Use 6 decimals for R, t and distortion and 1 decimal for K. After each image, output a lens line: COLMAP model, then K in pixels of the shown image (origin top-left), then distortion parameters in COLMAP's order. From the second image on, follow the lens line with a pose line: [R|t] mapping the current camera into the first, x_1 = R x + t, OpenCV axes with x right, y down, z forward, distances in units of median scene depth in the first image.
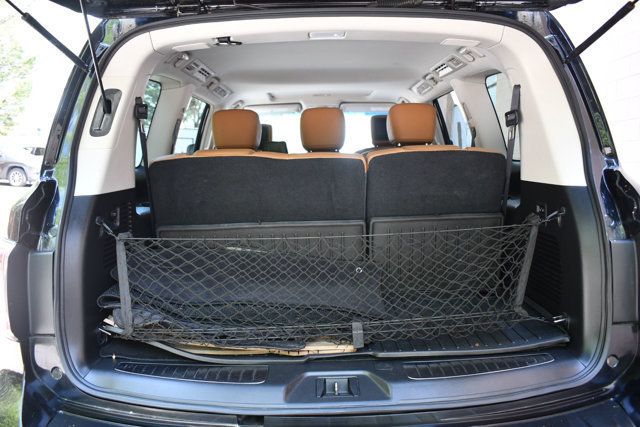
lens RADIAL K [[488.4, 0, 320.0], [0, 488.4, 213.5], [0, 0, 1]] dist [-0.099577, 0.011029]
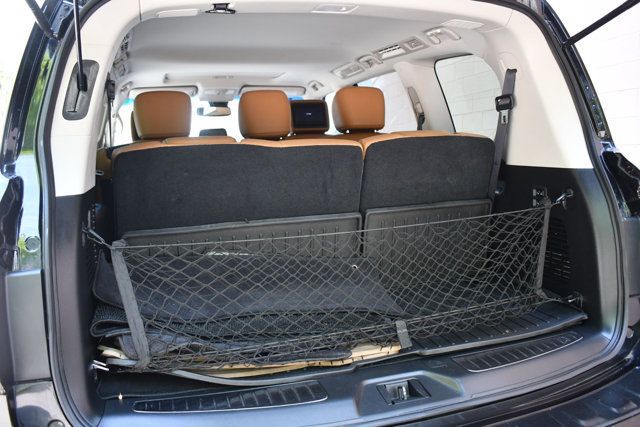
lens RADIAL K [[545.2, 0, 320.0], [0, 545.2, 213.5], [0, 0, 1]] dist [-0.086561, -0.005076]
pose [[0.957341, -0.047935, 0.284956, -0.343387], [0.047219, 0.998840, 0.009384, 0.002572], [-0.285075, 0.004471, 0.958495, 0.048353]]
